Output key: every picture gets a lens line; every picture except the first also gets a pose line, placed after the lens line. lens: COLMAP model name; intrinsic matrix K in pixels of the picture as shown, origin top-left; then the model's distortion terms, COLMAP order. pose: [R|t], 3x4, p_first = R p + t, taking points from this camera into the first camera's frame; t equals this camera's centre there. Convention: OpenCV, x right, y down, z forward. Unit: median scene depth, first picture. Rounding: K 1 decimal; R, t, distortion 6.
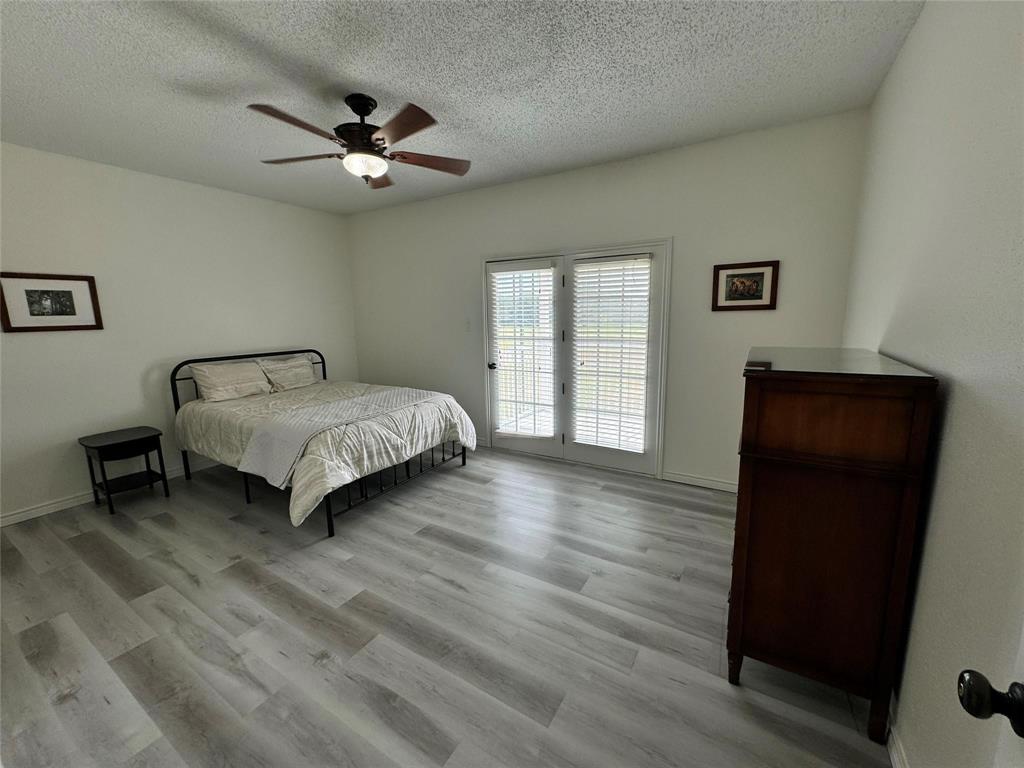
lens RADIAL K [[410.0, 0, 510.6], [0, 410.0, 381.5], [0, 0, 1]] dist [-0.004002, 0.000707]
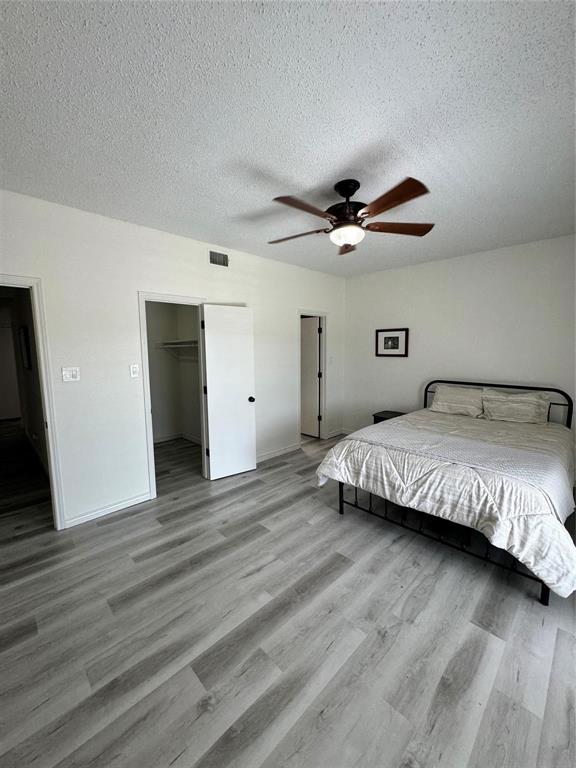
lens RADIAL K [[307.5, 0, 289.2], [0, 307.5, 382.5], [0, 0, 1]] dist [-0.004002, 0.000707]
pose [[-0.239354, 0.128762, -0.962356, 0.501841], [-0.150467, 0.974274, 0.167781, -0.184405], [0.959202, 0.184962, -0.213822, 0.896098]]
